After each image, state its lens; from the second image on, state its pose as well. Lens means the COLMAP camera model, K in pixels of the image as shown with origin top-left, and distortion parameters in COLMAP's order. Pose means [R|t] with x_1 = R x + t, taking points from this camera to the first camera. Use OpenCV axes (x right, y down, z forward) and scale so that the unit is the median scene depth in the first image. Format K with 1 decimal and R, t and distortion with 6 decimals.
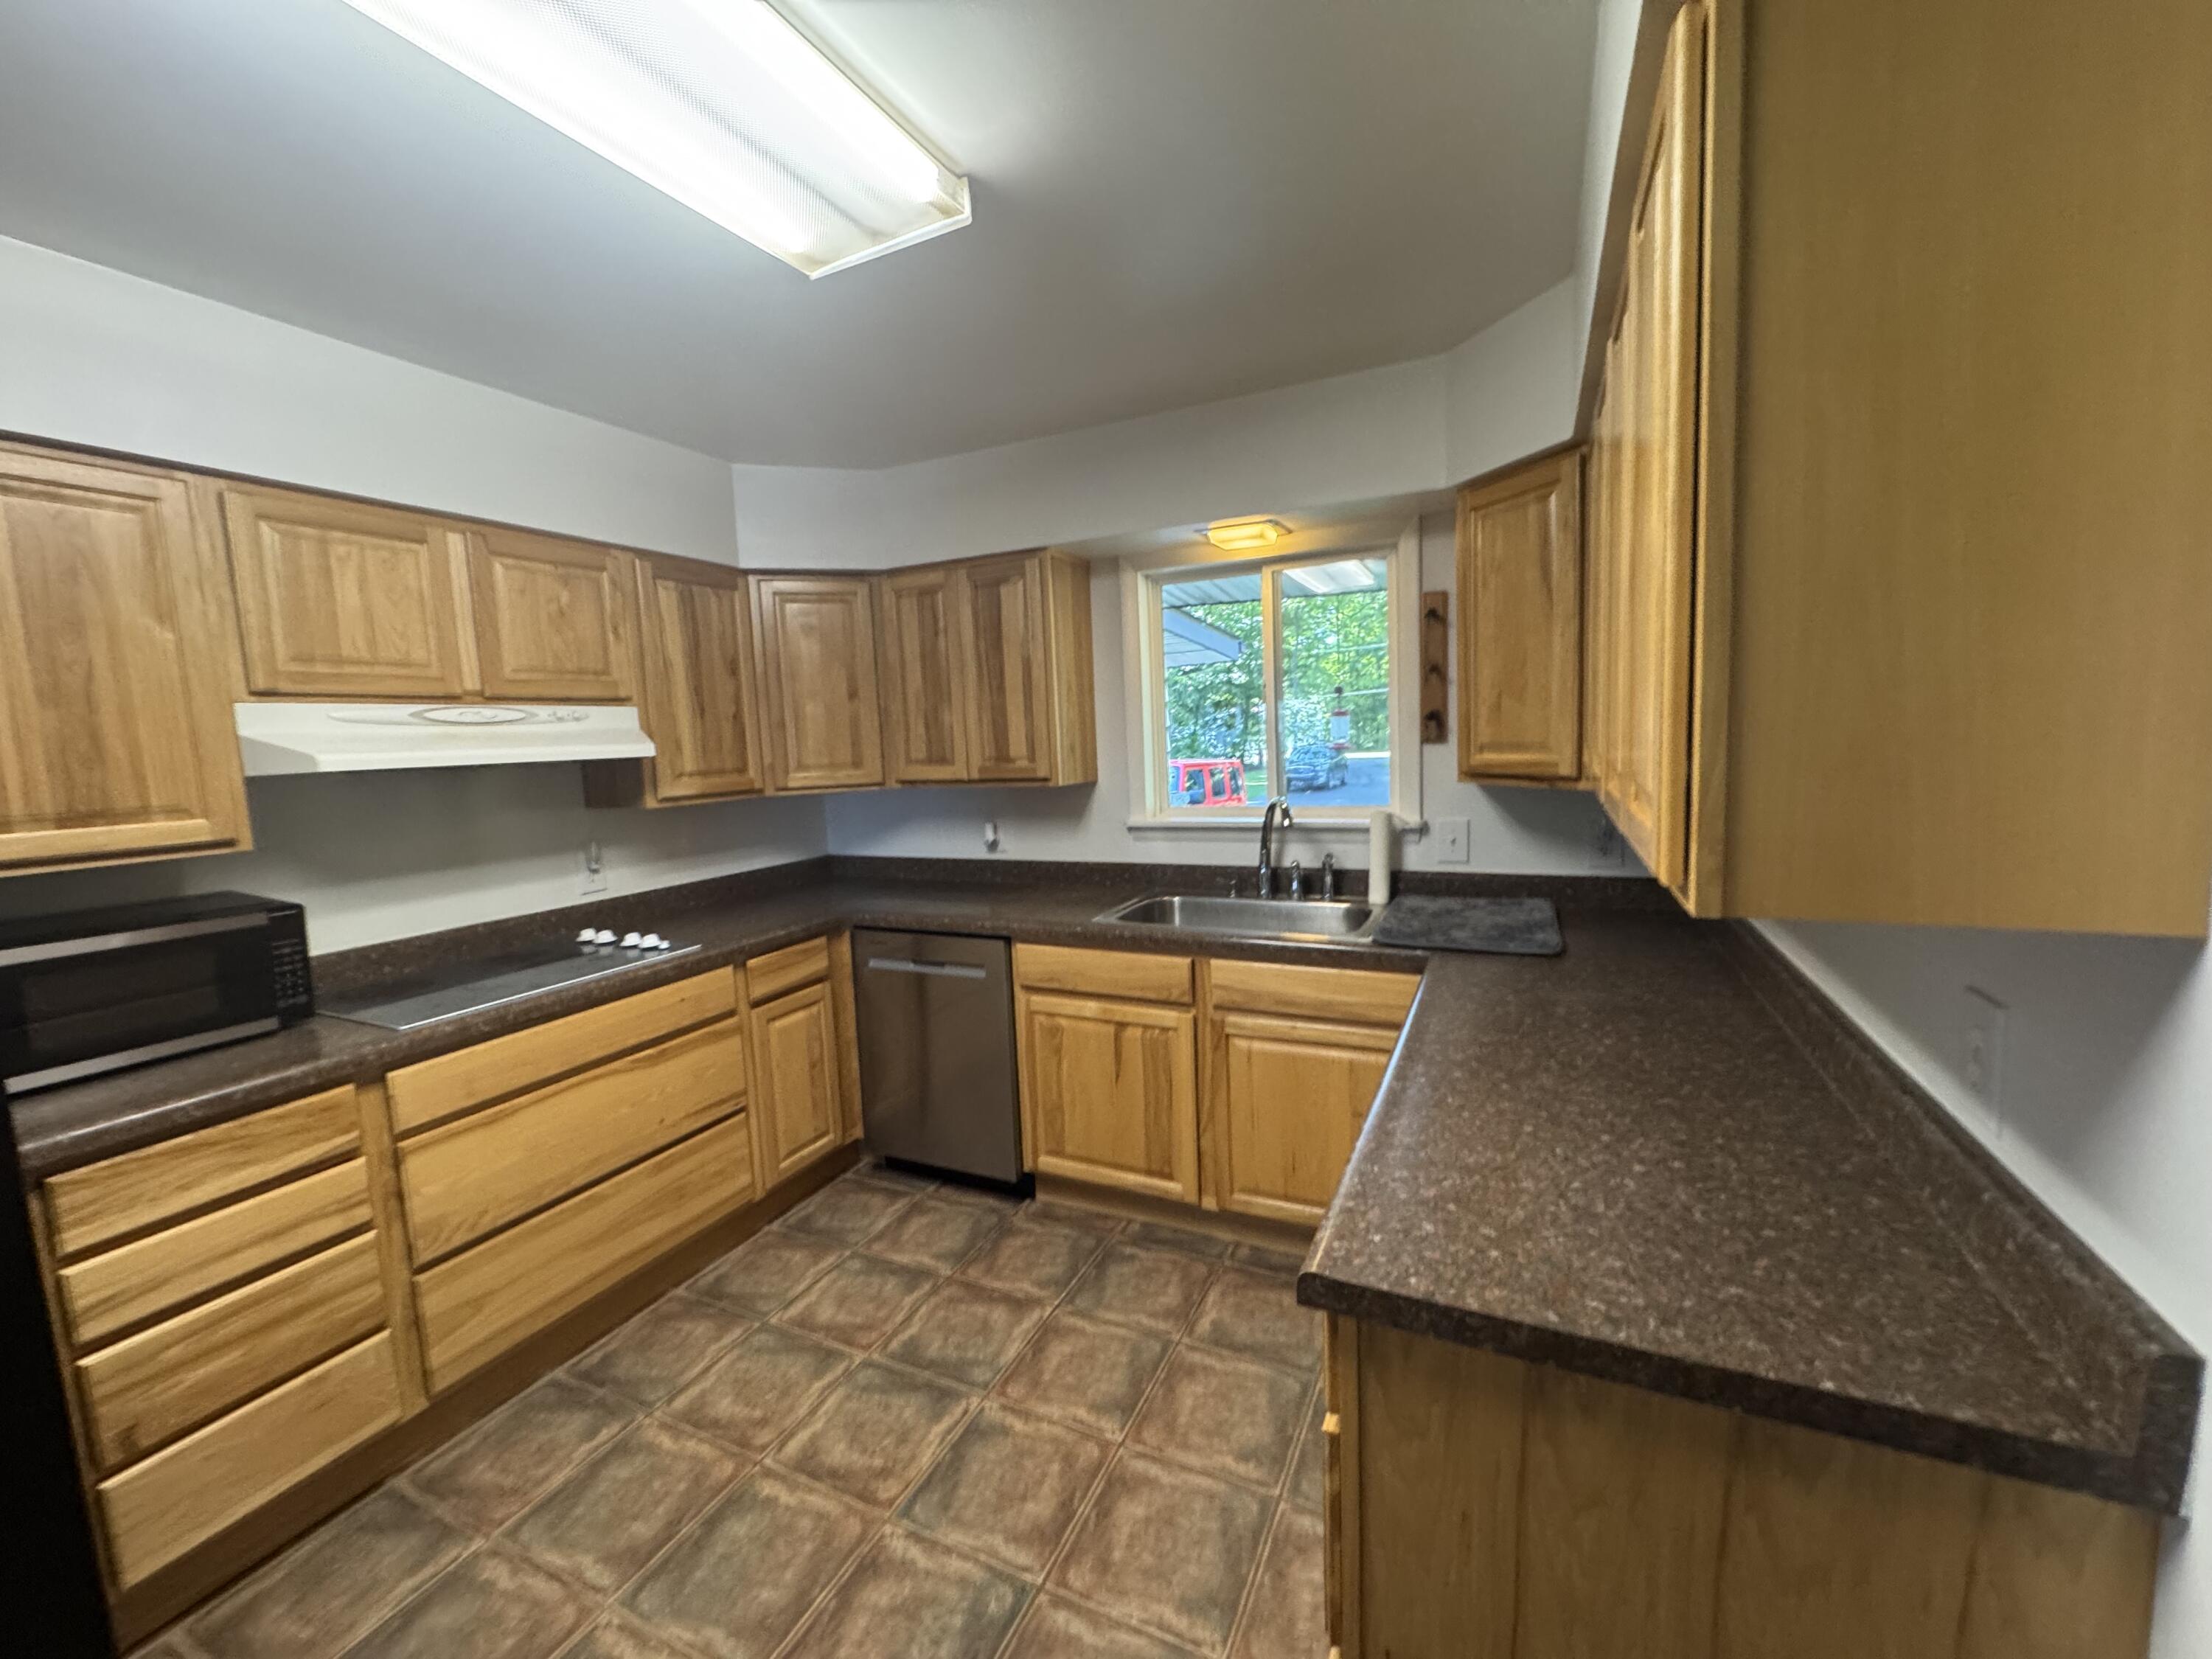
lens RADIAL K [[878.5, 0, 1103.5], [0, 878.5, 827.2], [0, 0, 1]] dist [-0.007826, 0.000818]
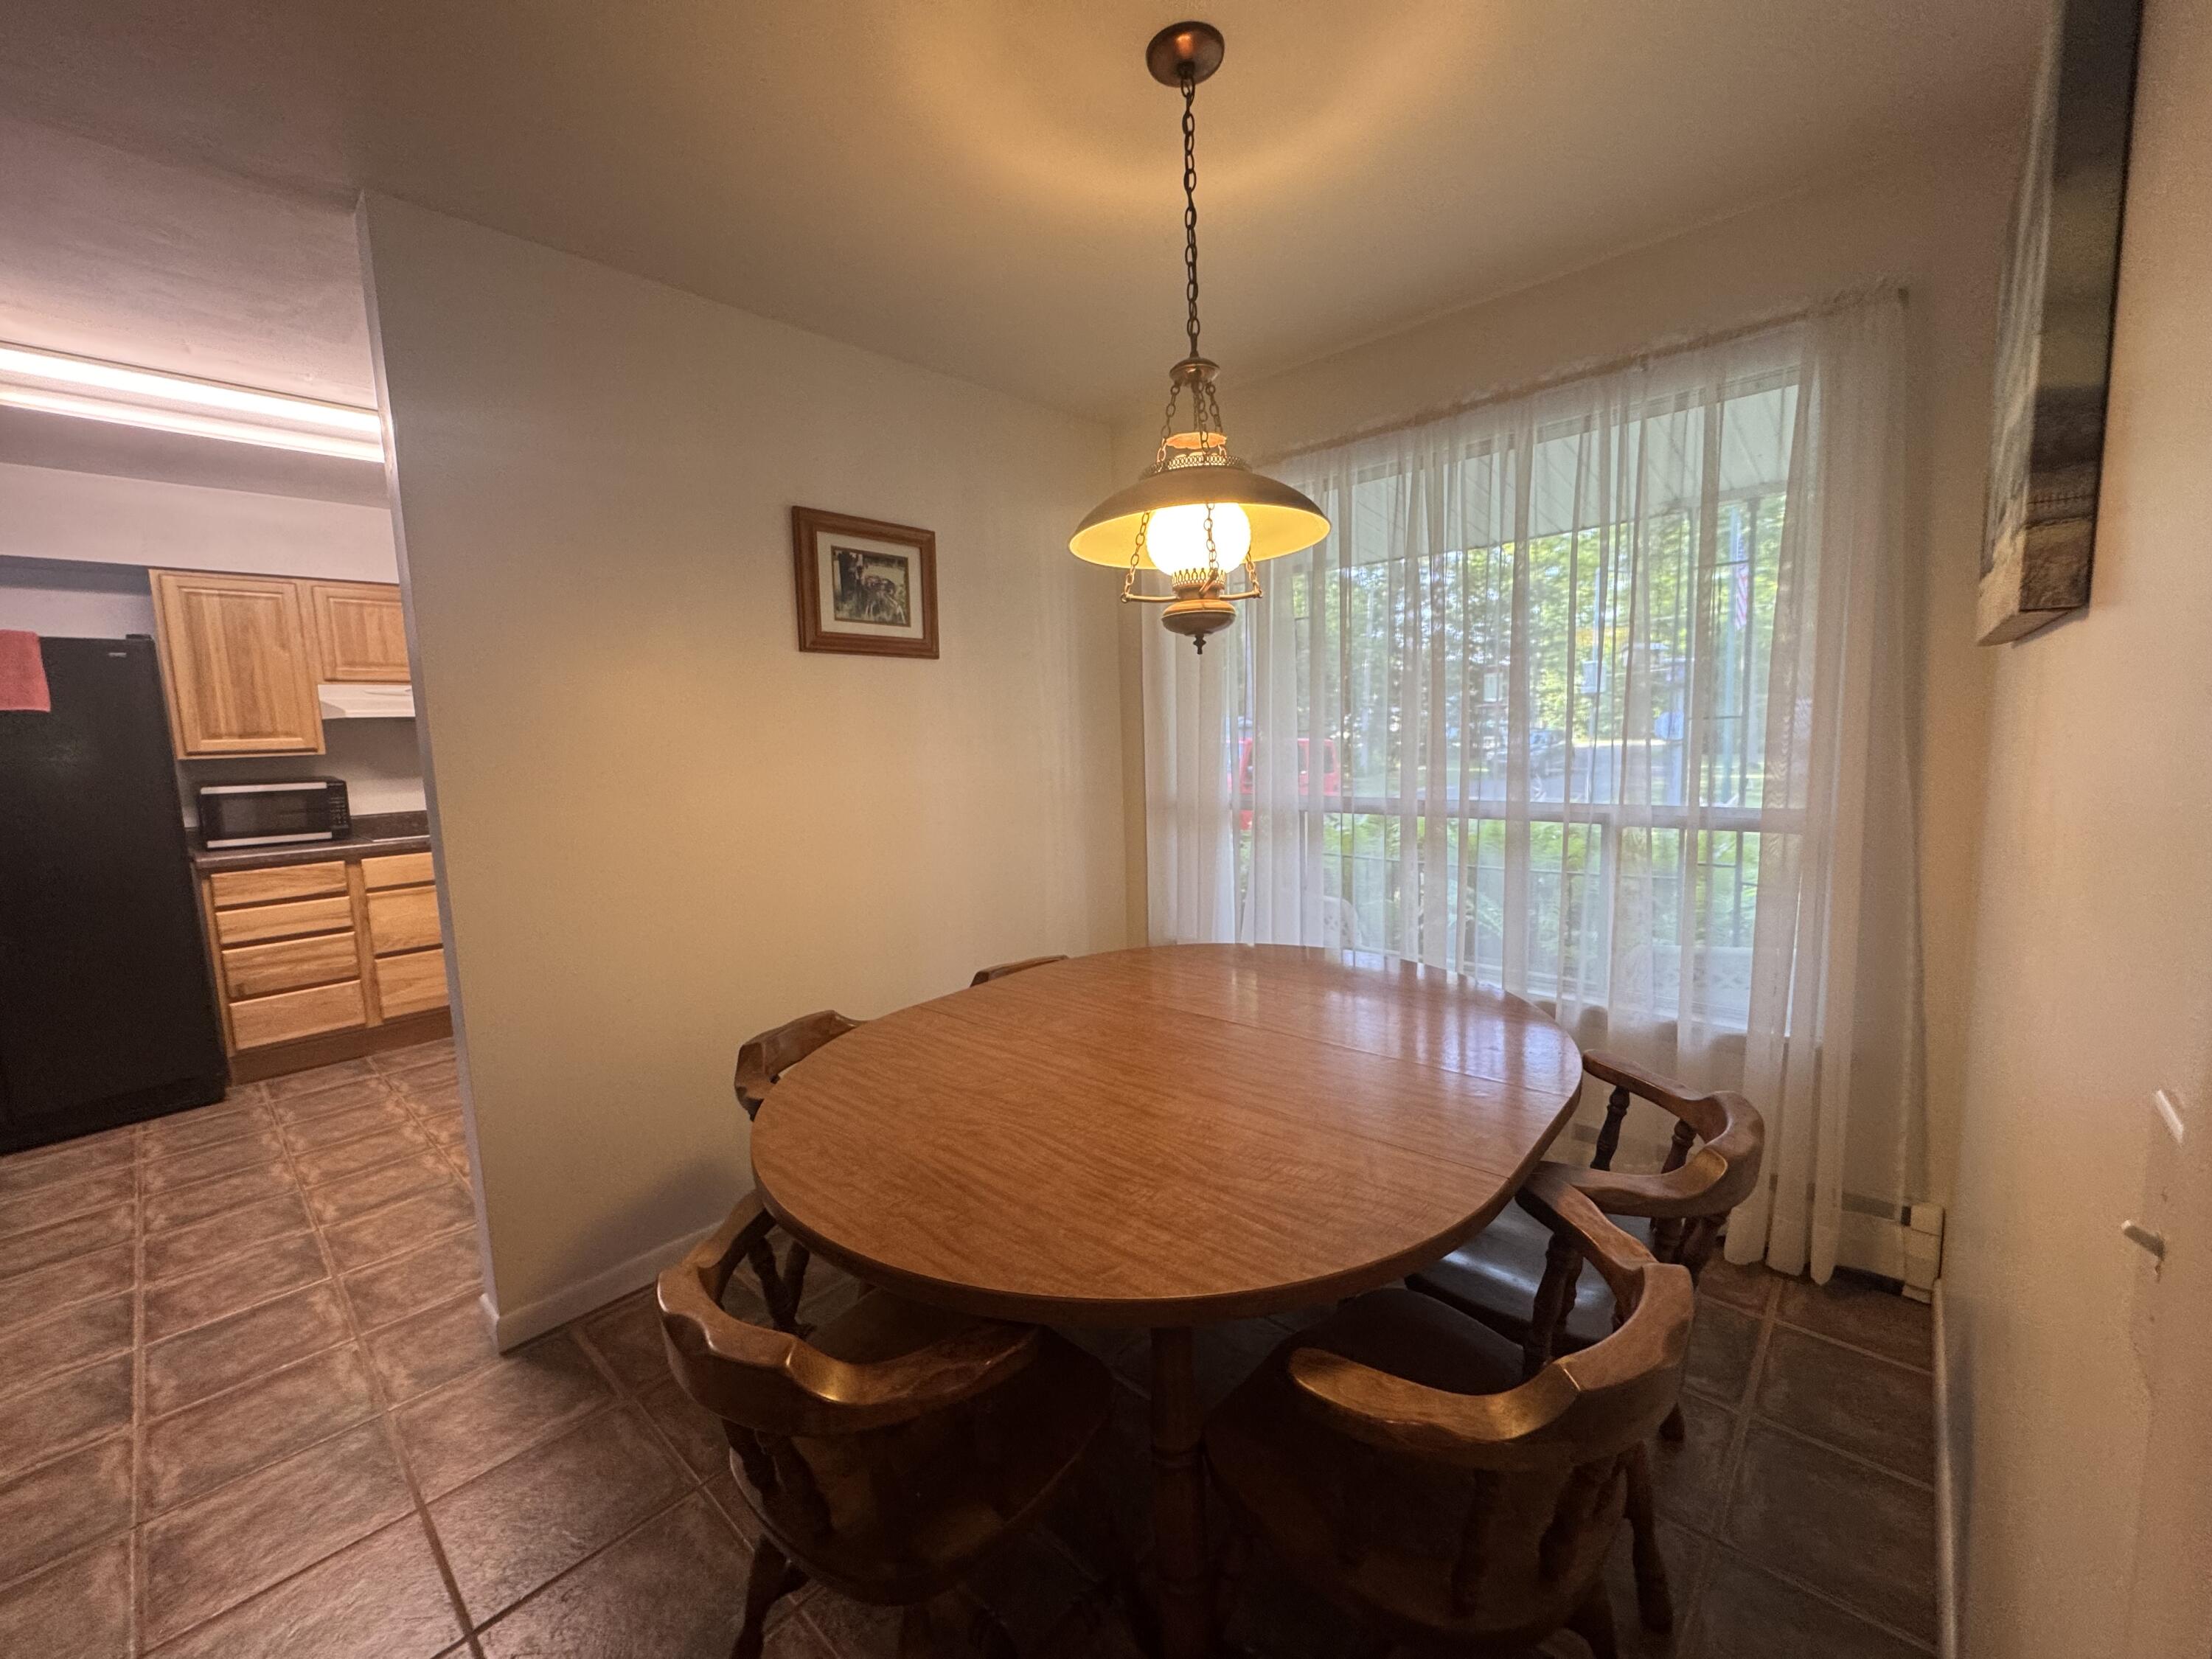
lens RADIAL K [[878.5, 0, 1103.5], [0, 878.5, 827.2], [0, 0, 1]] dist [-0.007826, 0.000818]
pose [[0.957495, 0.041645, -0.285428, 1.228386], [-0.036965, 0.999079, 0.021766, 0.073684], [0.286072, -0.010290, 0.958153, -0.420848]]
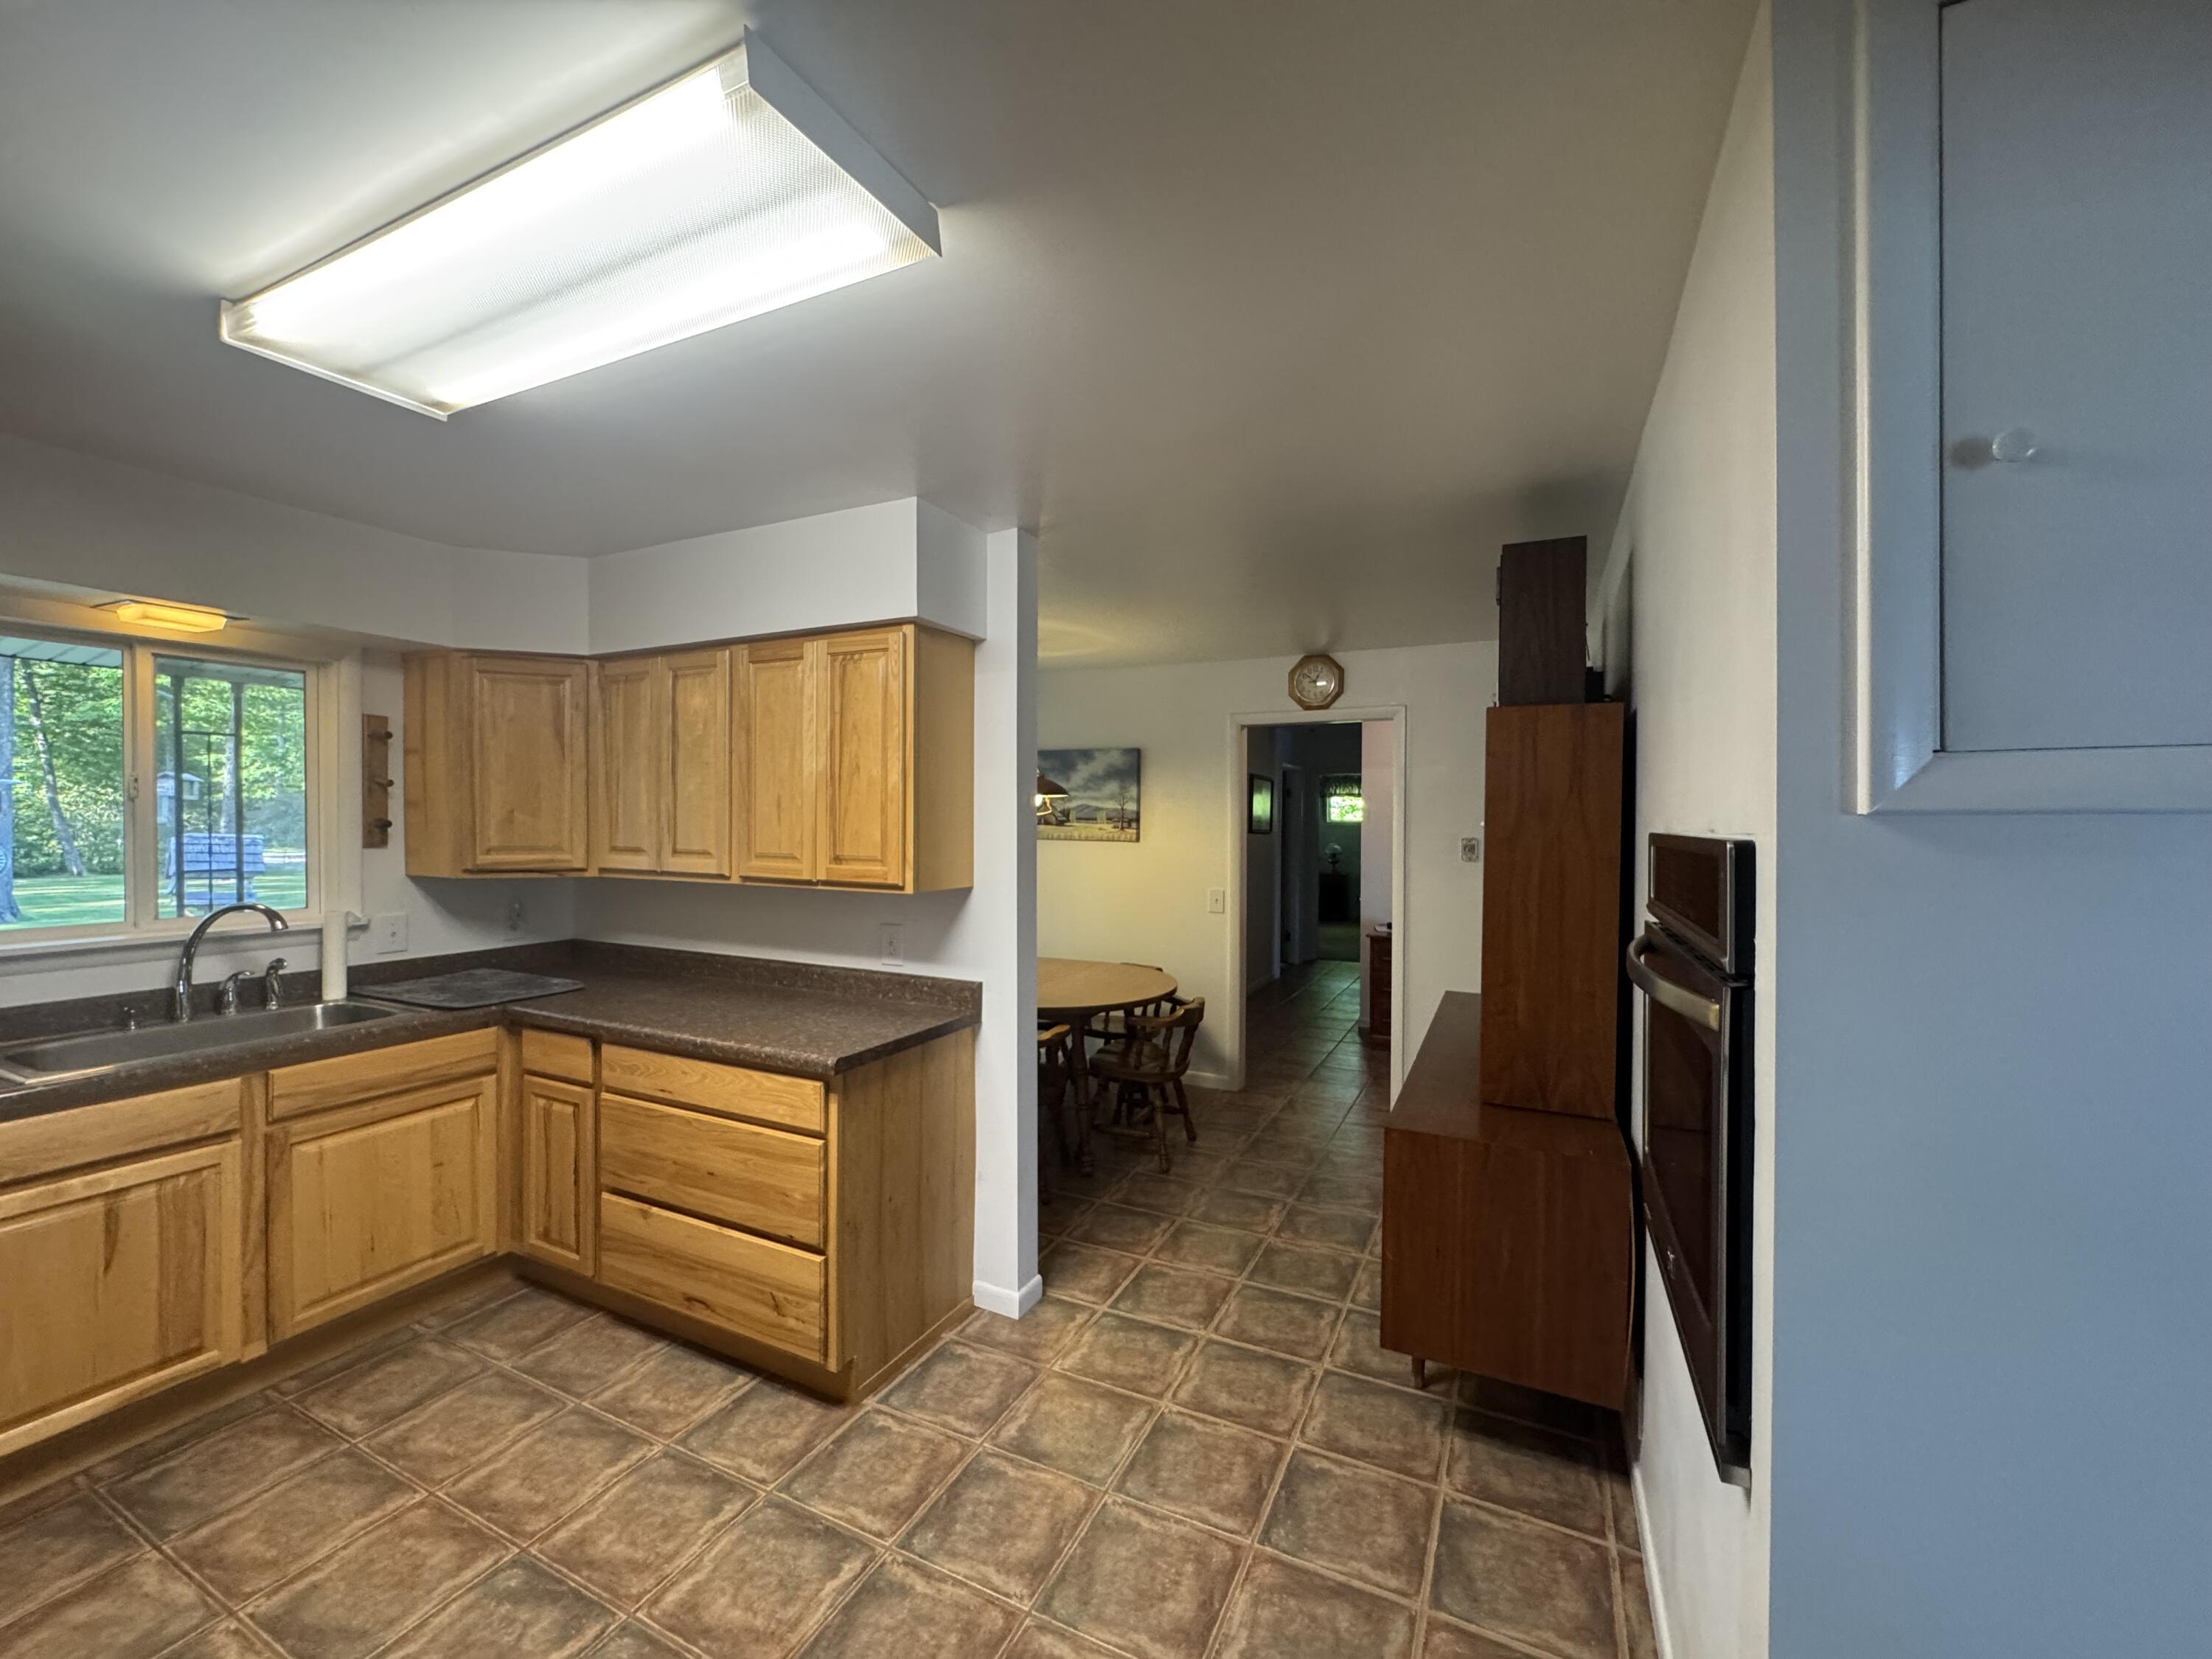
lens RADIAL K [[878.5, 0, 1103.5], [0, 878.5, 827.2], [0, 0, 1]] dist [-0.007826, 0.000818]
pose [[0.008123, 0.033667, 0.999400, -0.907542], [0.101624, 0.994231, -0.034319, 0.013829], [-0.994790, 0.101841, 0.004655, 0.082043]]
